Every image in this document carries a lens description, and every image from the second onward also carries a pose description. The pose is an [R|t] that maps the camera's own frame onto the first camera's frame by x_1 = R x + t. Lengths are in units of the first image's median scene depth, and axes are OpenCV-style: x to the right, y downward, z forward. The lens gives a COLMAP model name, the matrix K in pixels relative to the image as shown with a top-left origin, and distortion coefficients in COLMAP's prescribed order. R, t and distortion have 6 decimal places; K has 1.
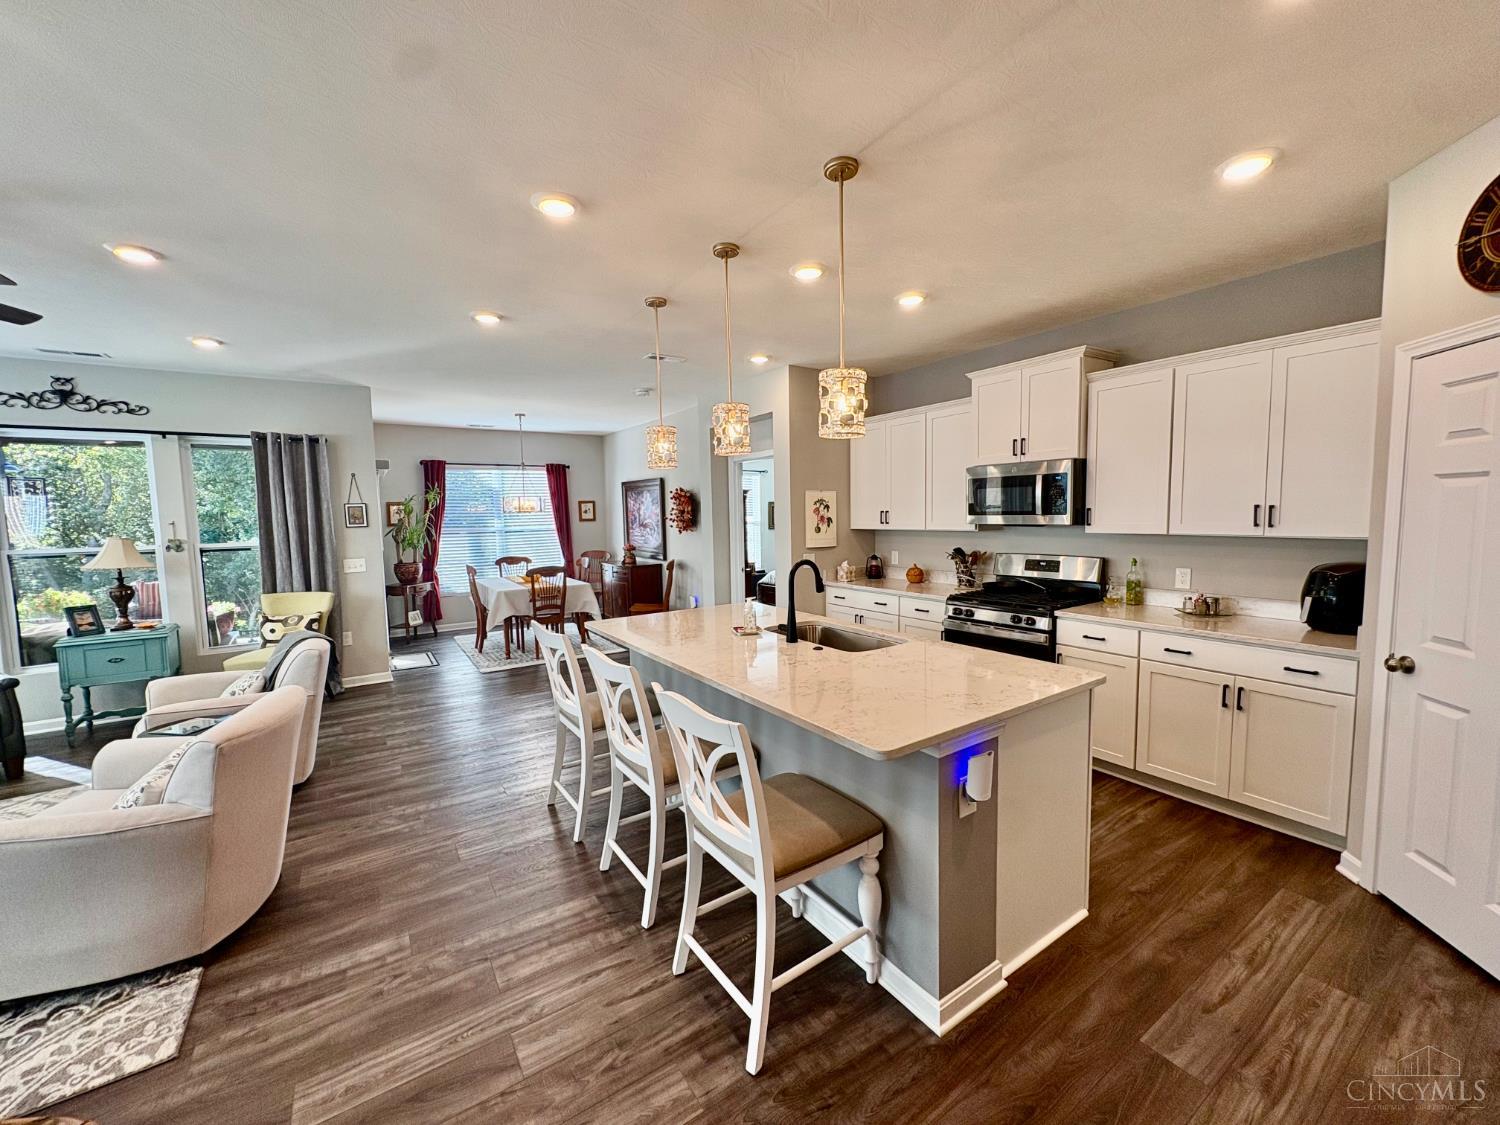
lens RADIAL K [[604.1, 0, 752.2], [0, 604.1, 563.7], [0, 0, 1]] dist [0.000903, -0.000017]
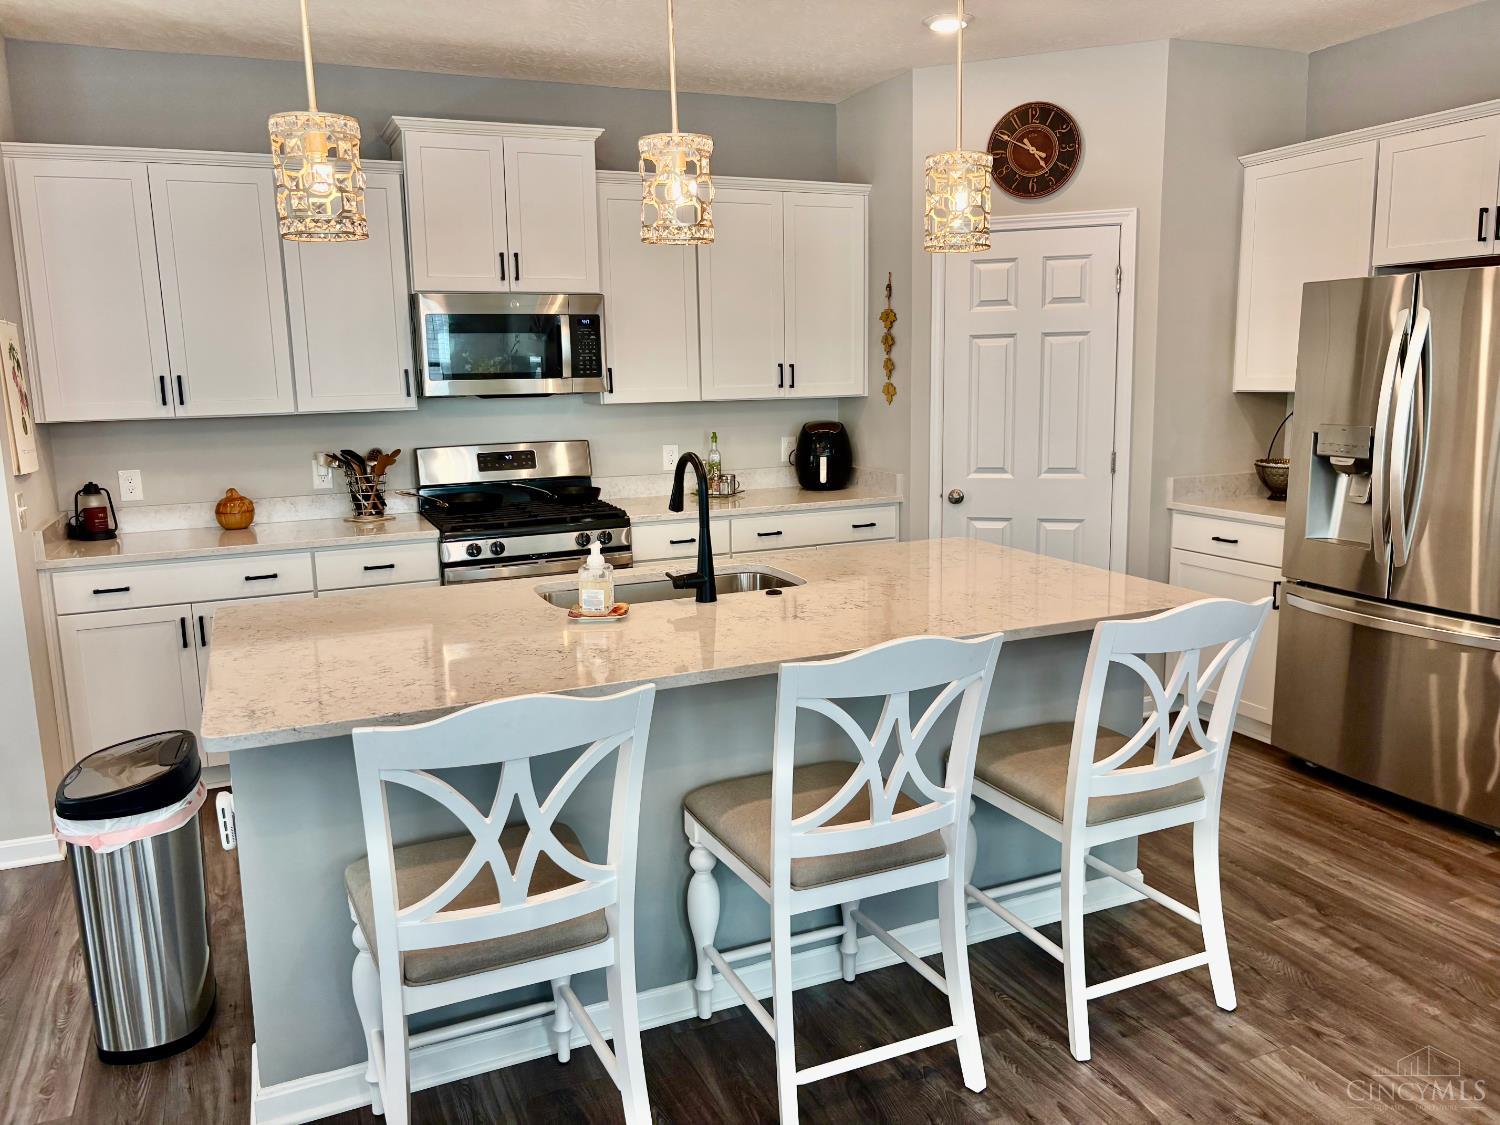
lens RADIAL K [[1147.9, 0, 750.5], [0, 1147.9, 561.6], [0, 0, 1]] dist [0.029451, -0.019391]
pose [[0.175980, -0.154149, 0.972249, -0.736186], [0.101587, 0.985234, 0.137820, -0.036246], [-0.979138, 0.074514, 0.189041, 0.597312]]
